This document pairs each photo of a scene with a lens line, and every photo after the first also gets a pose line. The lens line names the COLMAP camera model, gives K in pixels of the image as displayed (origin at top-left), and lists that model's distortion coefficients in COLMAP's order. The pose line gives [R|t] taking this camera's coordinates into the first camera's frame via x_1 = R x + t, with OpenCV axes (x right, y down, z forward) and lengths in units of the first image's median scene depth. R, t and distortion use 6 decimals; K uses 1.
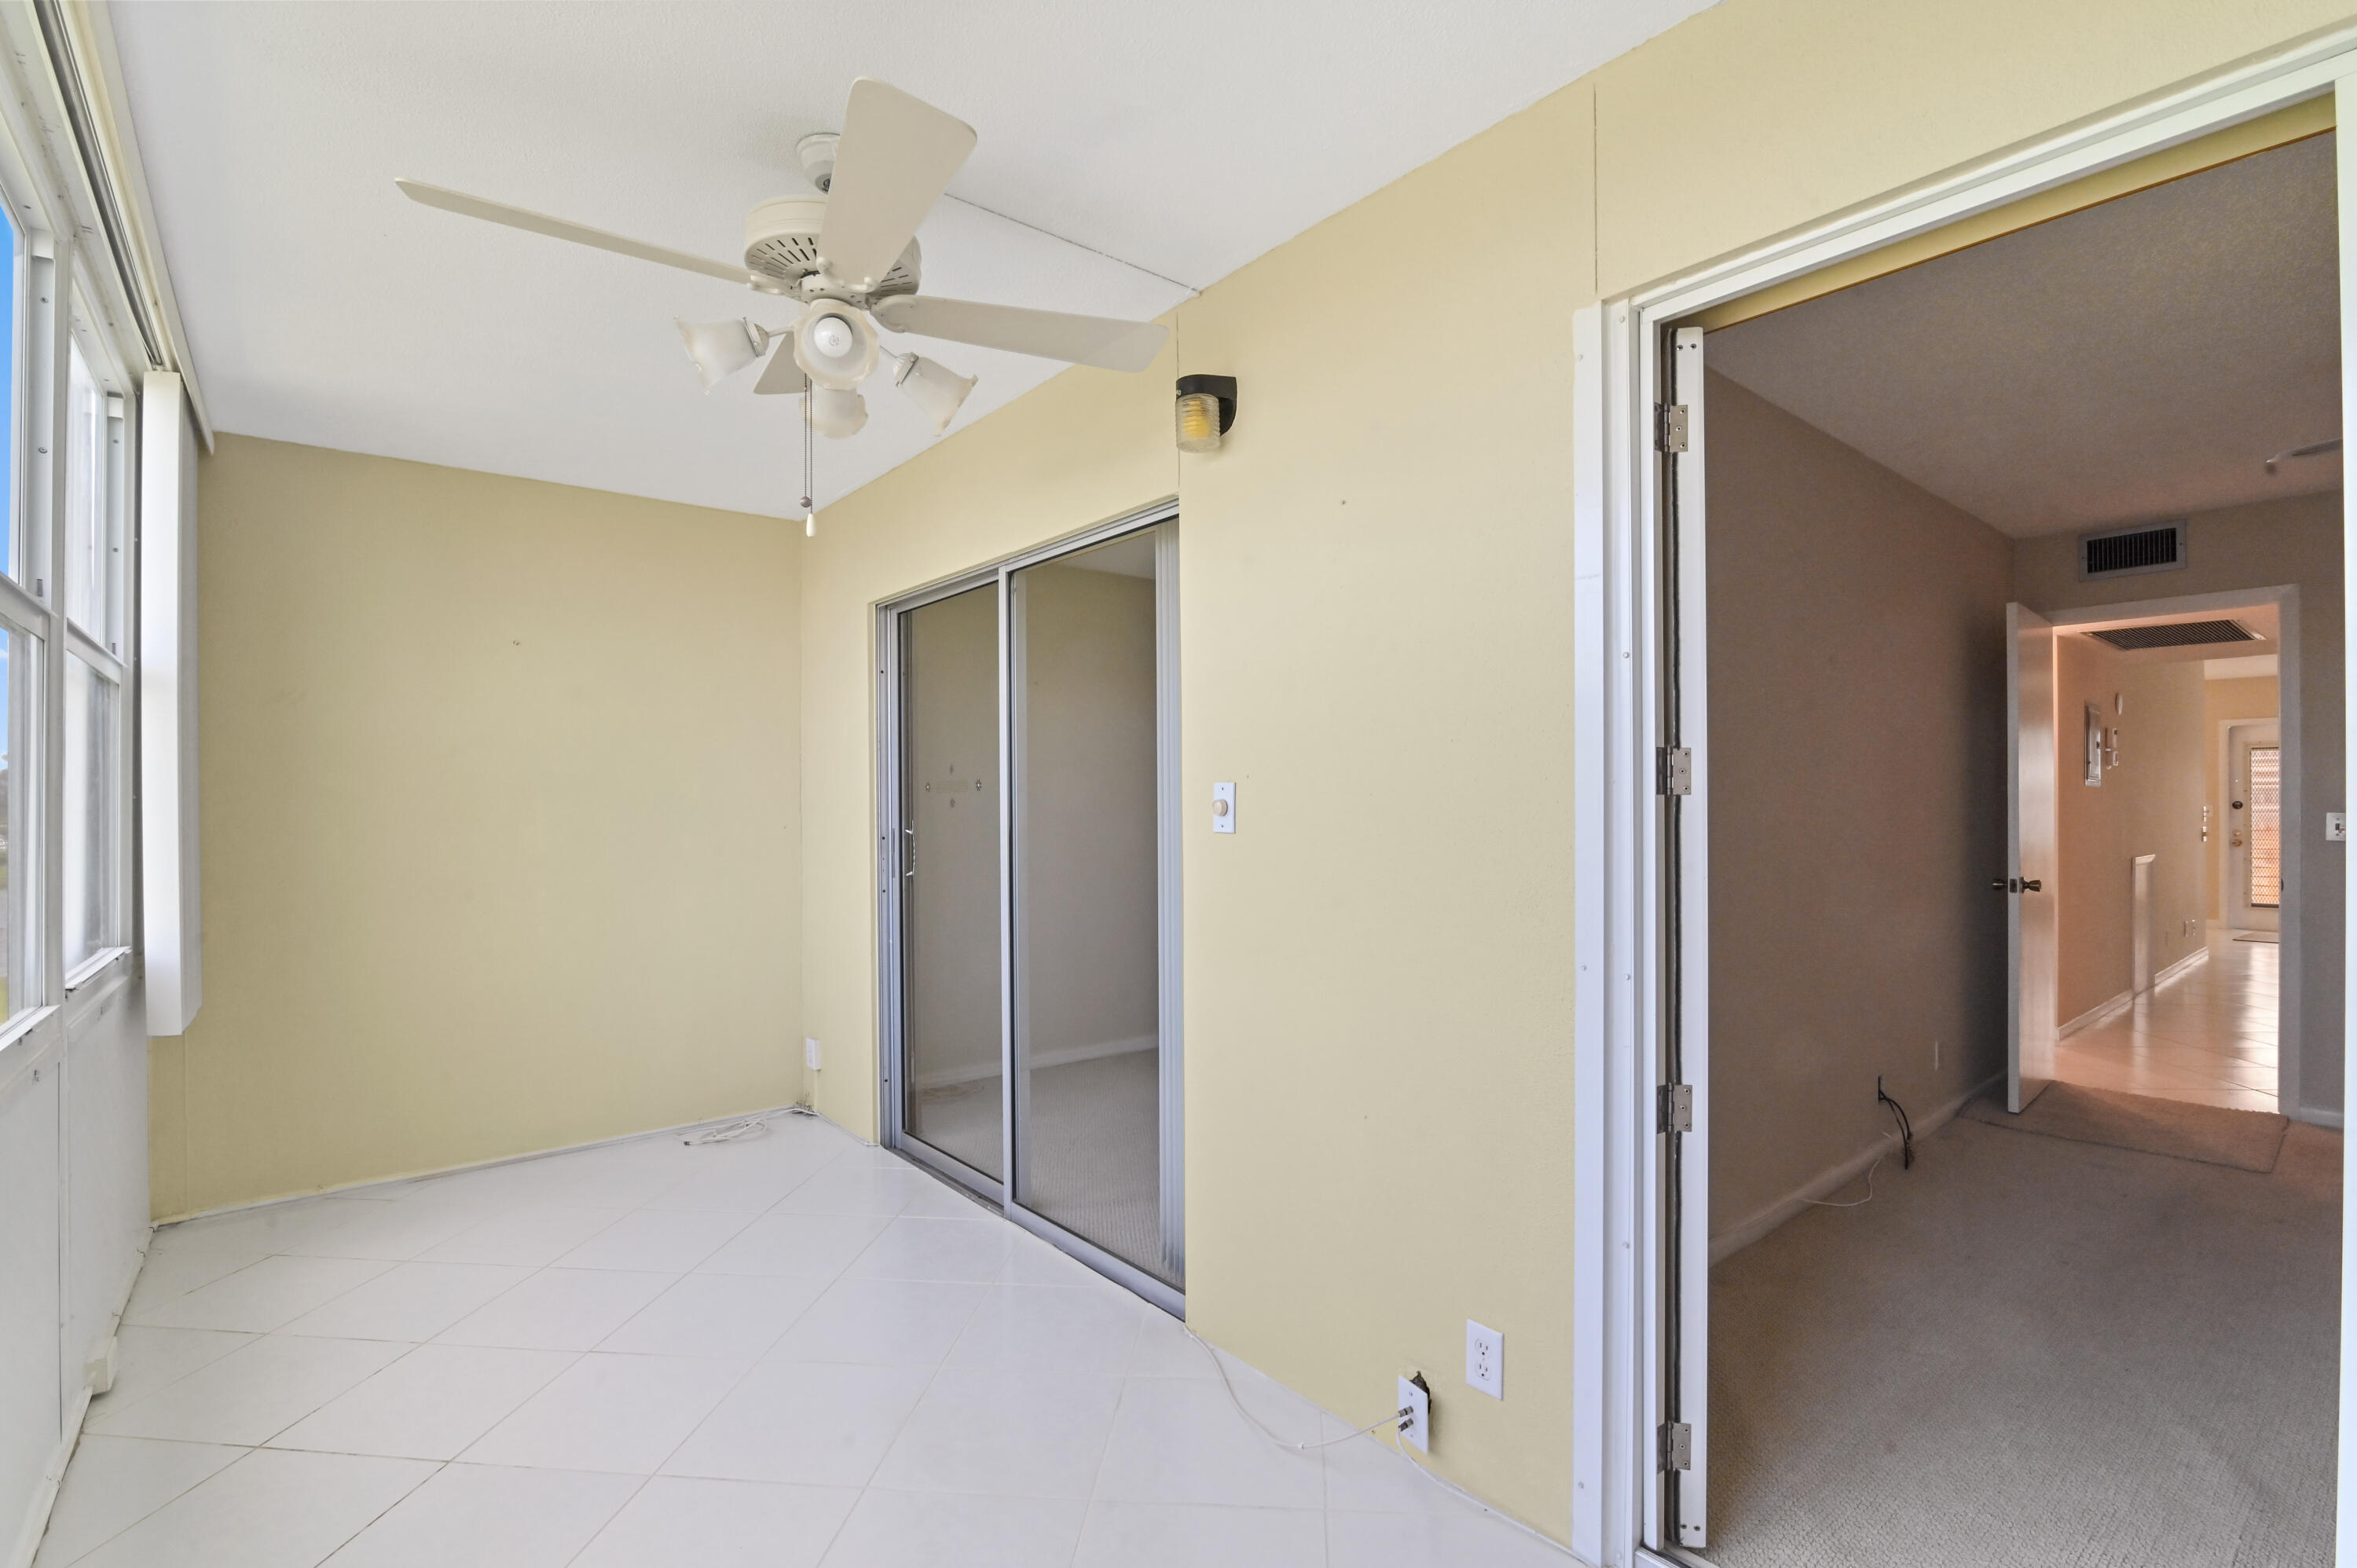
lens RADIAL K [[1094.1, 0, 1178.5], [0, 1094.1, 784.0], [0, 0, 1]] dist [-0.003885, -0.000618]
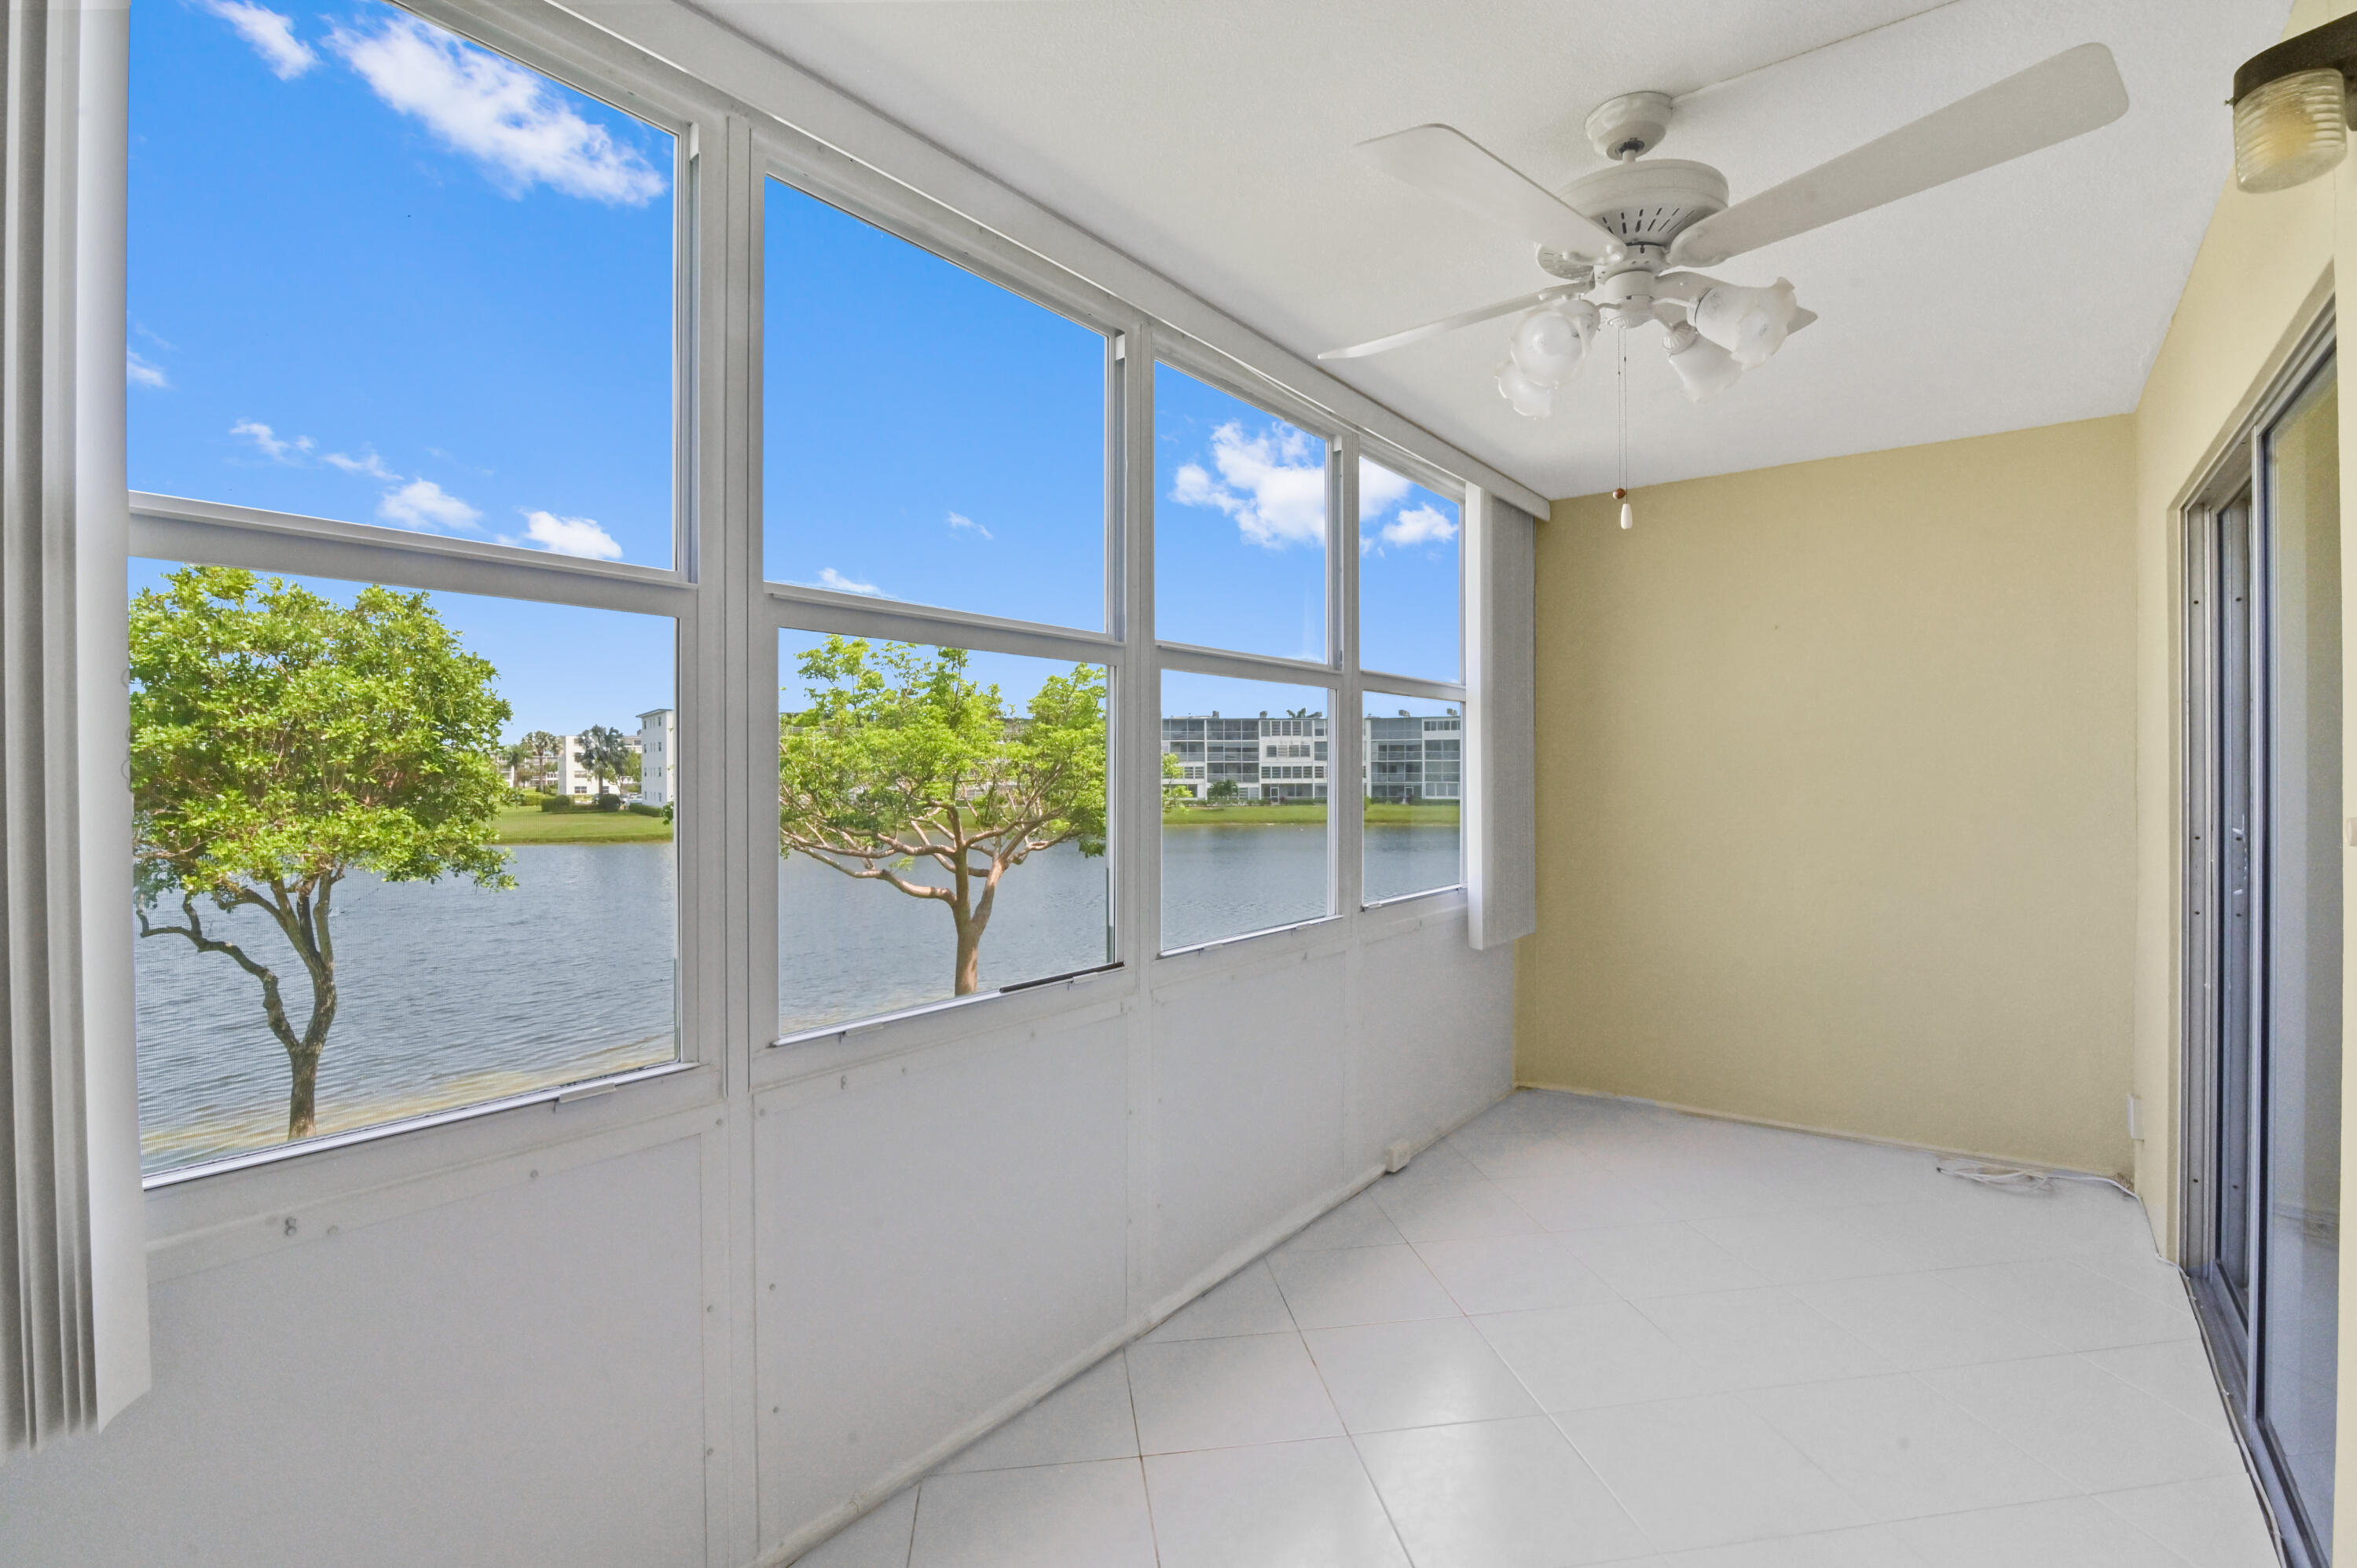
lens RADIAL K [[1096.1, 0, 1180.5], [0, 1096.1, 757.0], [0, 0, 1]] dist [-0.019302, 0.001111]
pose [[0.238431, -0.010128, -0.971107, 0.268541], [0.025721, 0.999661, -0.004111, -0.017225], [0.970819, -0.023997, 0.238611, 0.213928]]
